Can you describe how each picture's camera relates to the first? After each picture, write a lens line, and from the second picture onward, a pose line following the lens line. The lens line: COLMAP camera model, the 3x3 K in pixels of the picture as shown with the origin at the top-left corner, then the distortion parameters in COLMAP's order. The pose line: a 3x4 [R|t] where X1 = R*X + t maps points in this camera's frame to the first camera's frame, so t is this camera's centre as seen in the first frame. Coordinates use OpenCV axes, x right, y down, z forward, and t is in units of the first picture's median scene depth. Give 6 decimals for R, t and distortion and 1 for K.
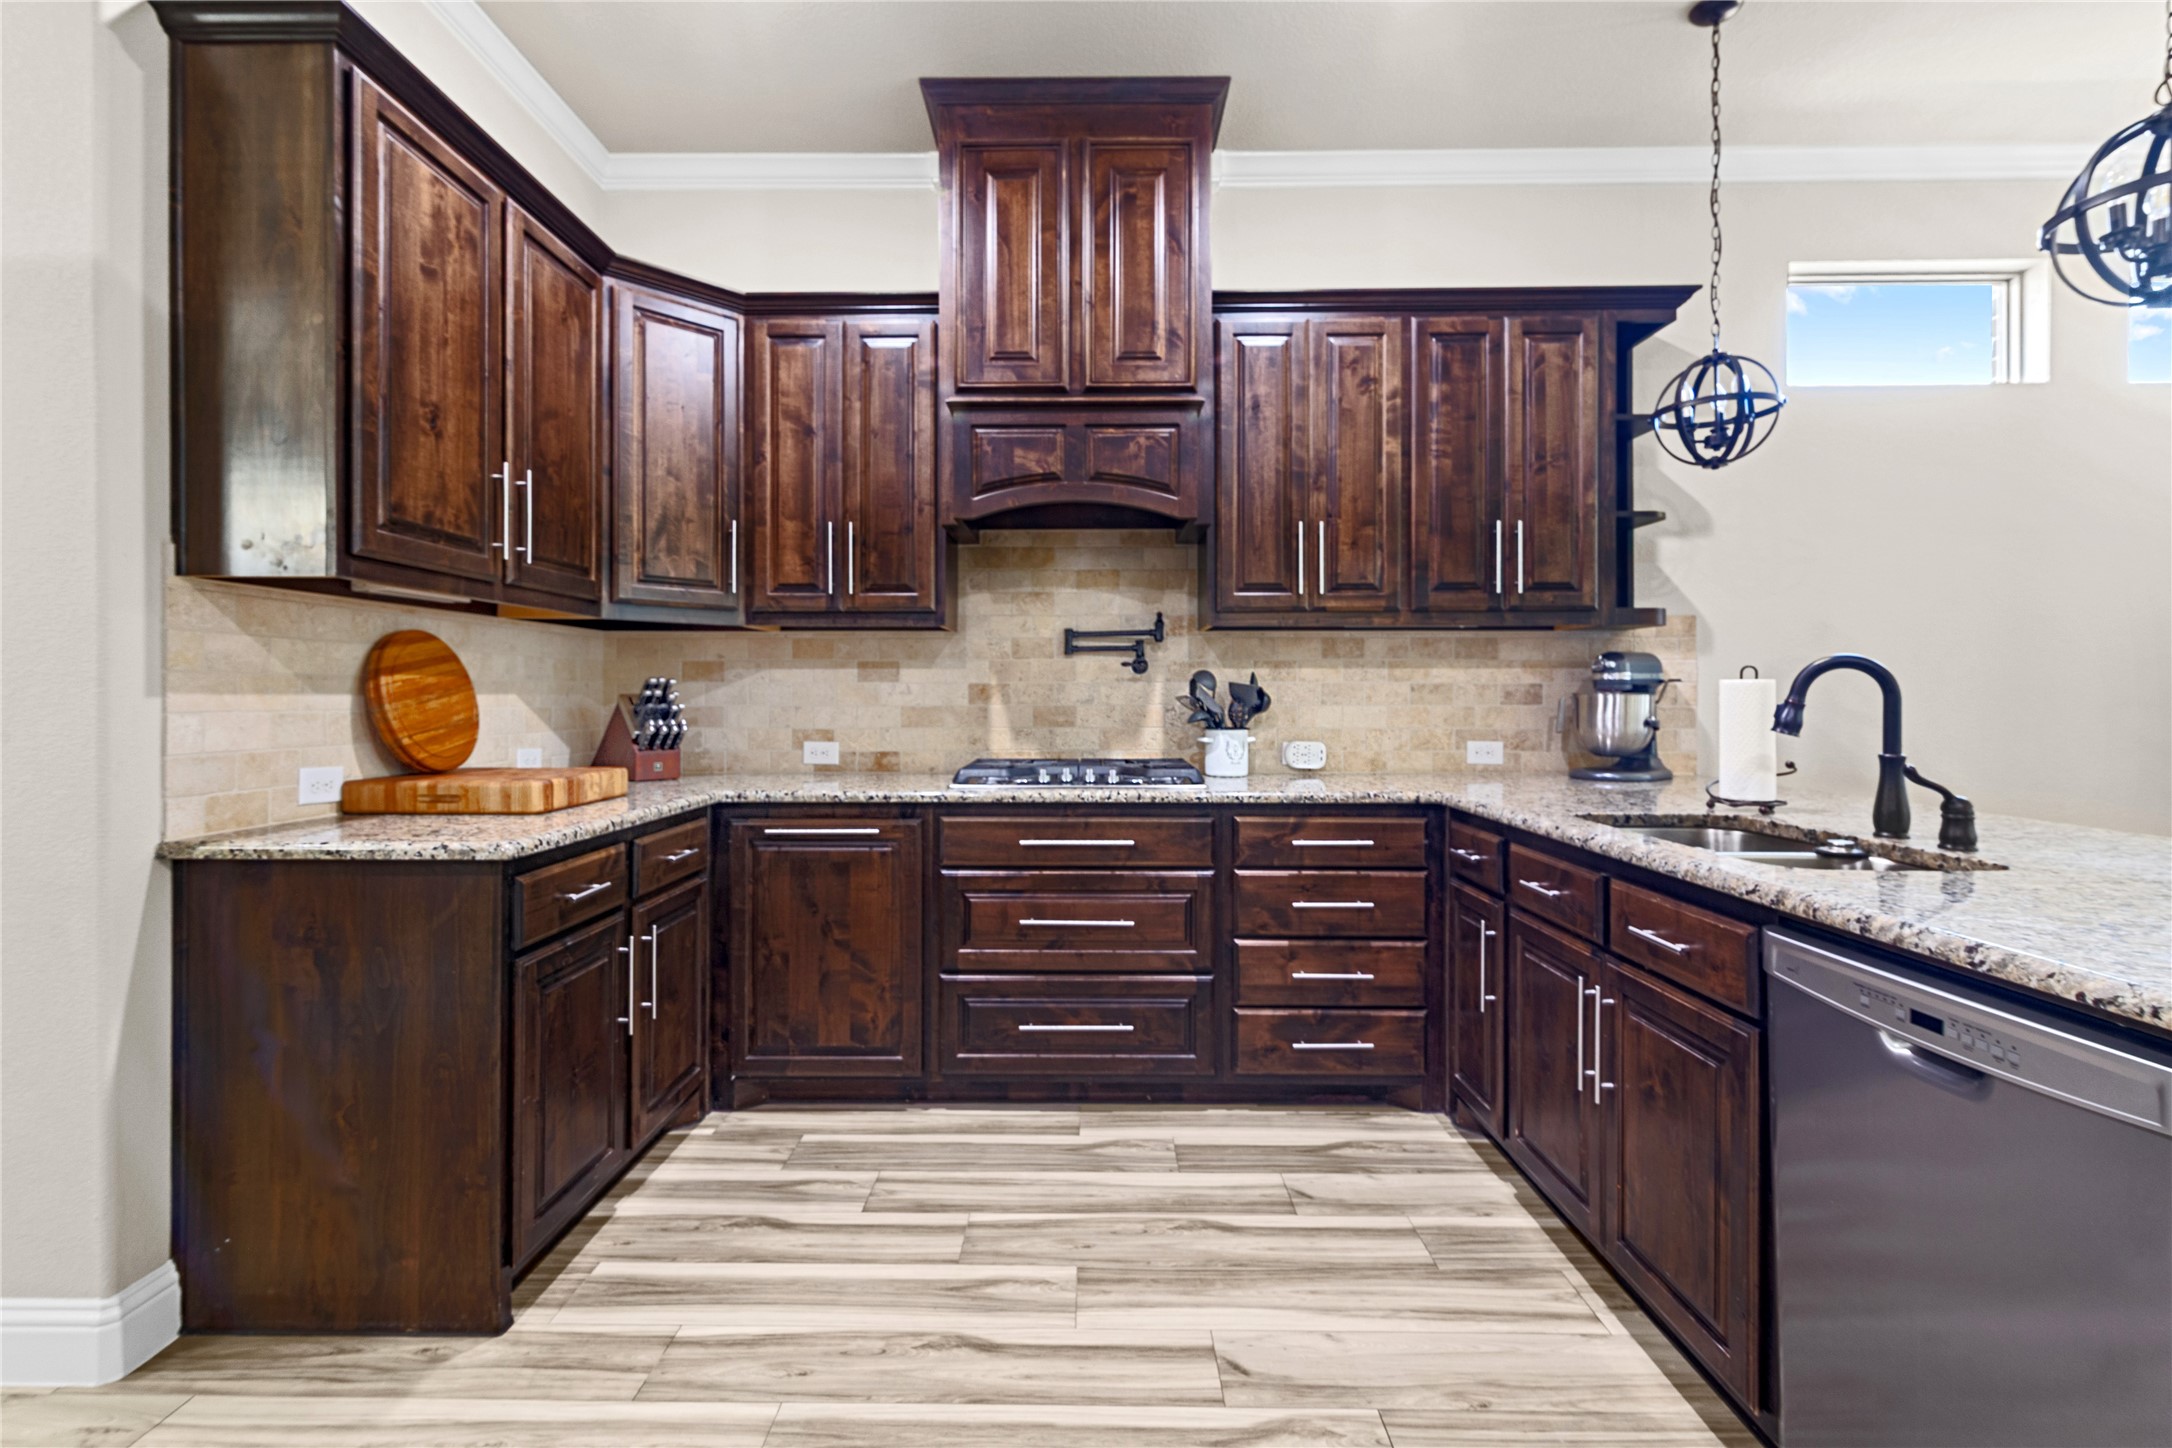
lens RADIAL K [[983.8, 0, 1079.3], [0, 983.8, 693.6], [0, 0, 1]] dist [0.004417, -0.000863]
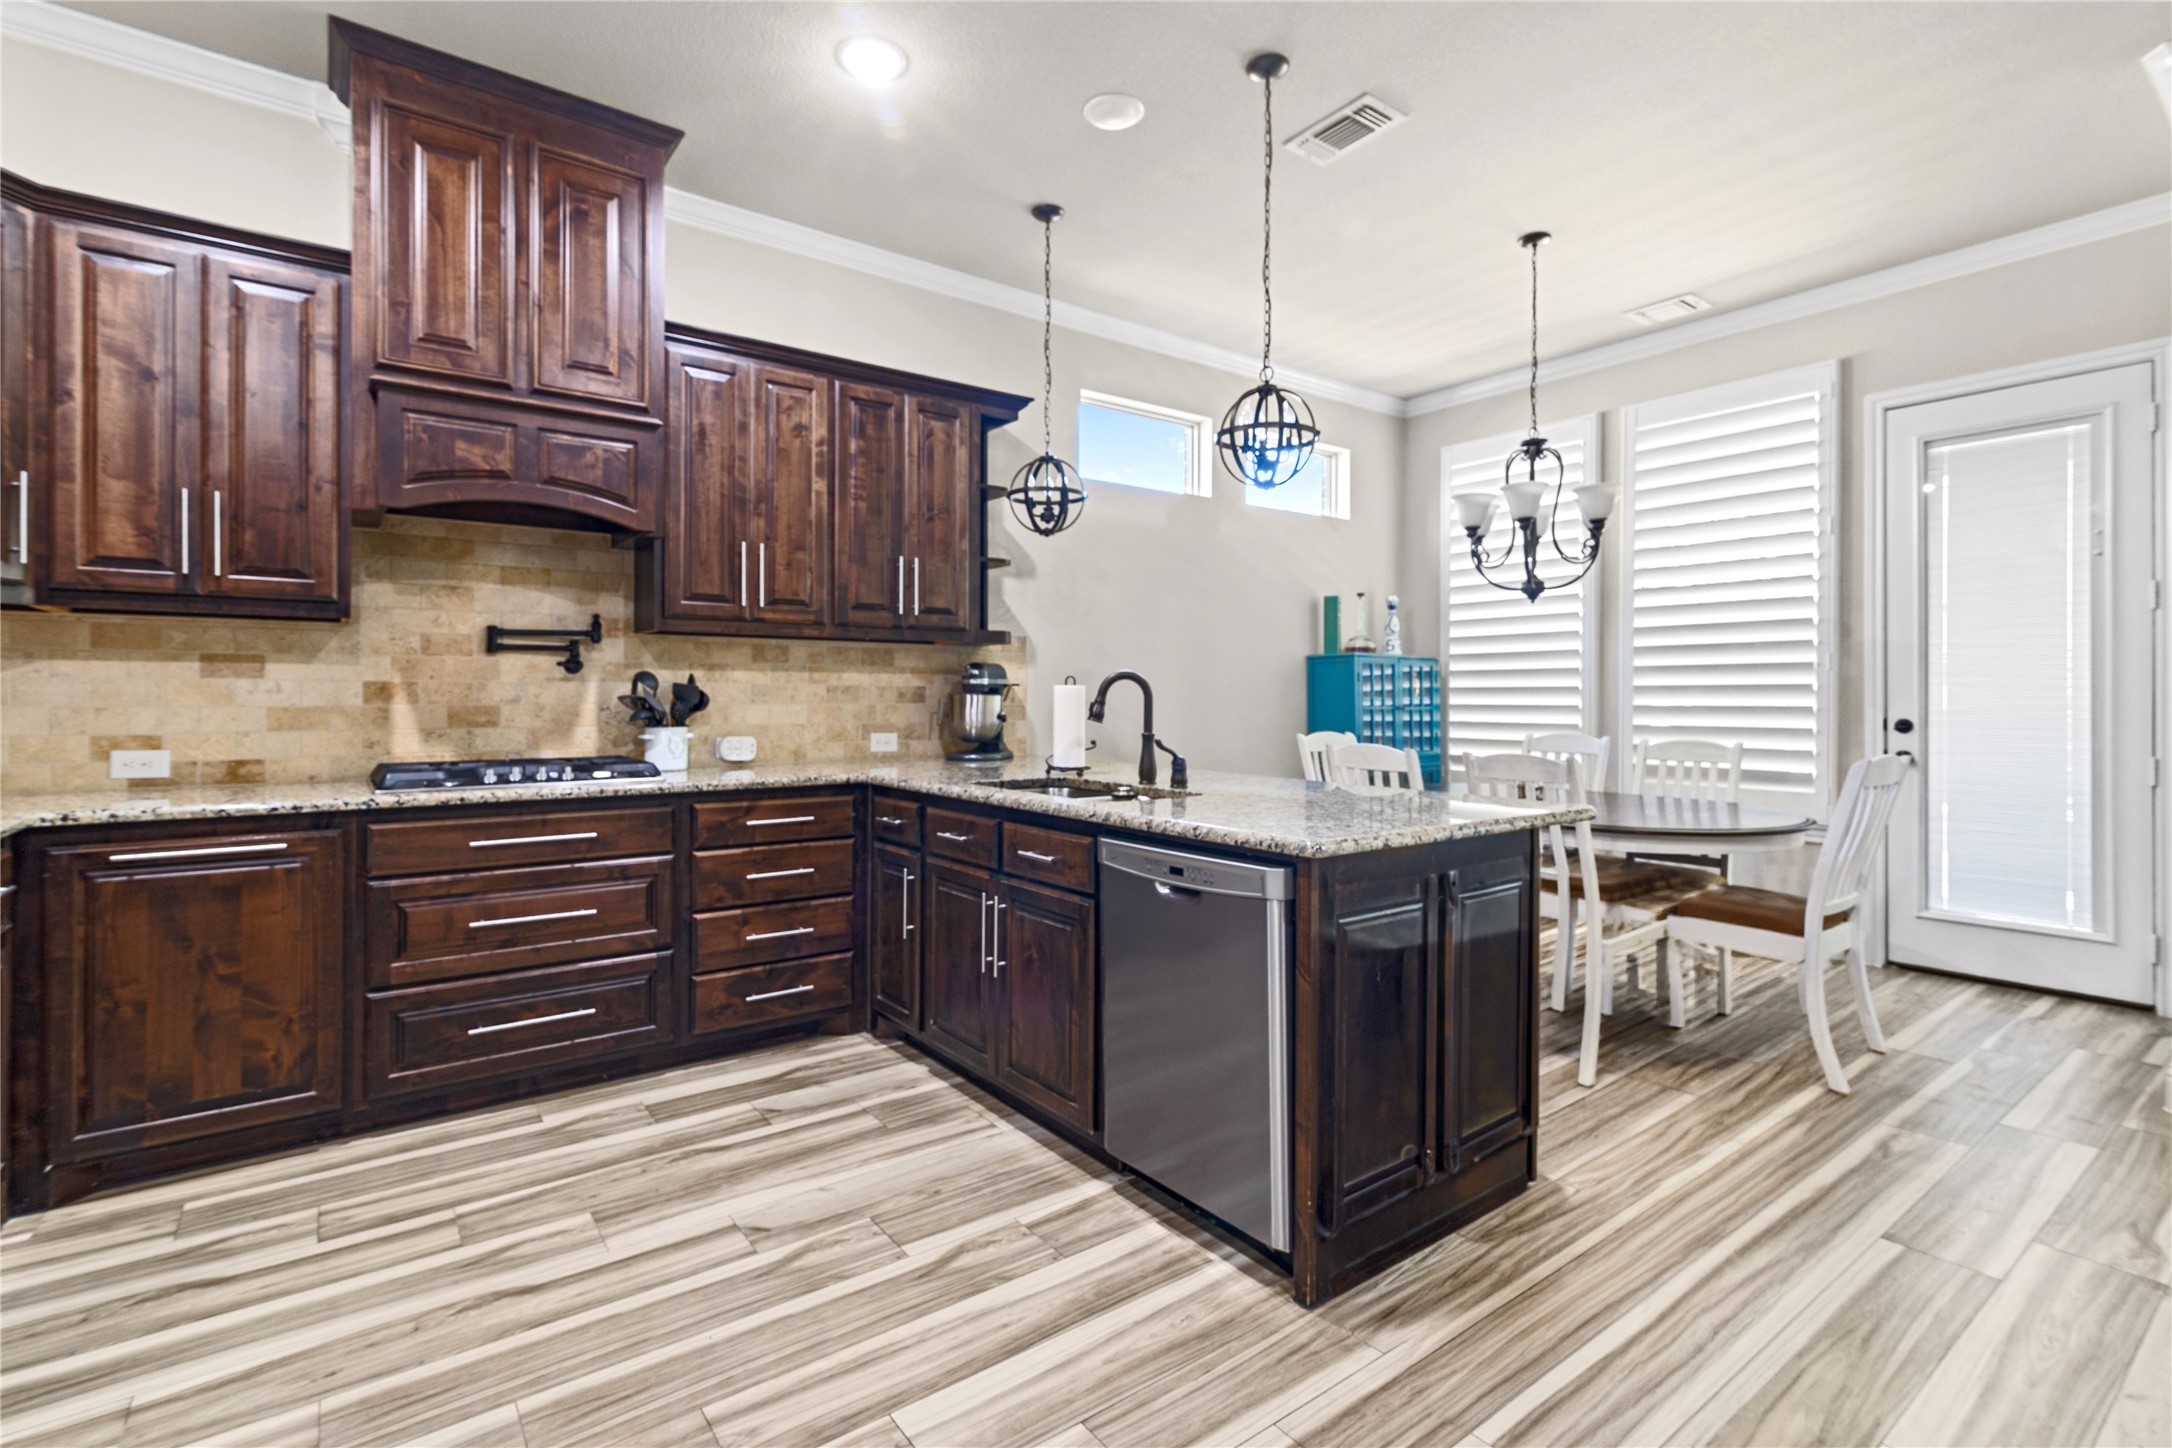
lens RADIAL K [[996.3, 0, 1081.9], [0, 996.3, 695.1], [0, 0, 1]] dist [0.000902, -0.000263]
pose [[0.792180, 0.002499, 0.610282, -0.169247], [-0.004019, 0.999991, 0.001122, -0.001415], [-0.610274, -0.003341, 0.792184, -0.149868]]
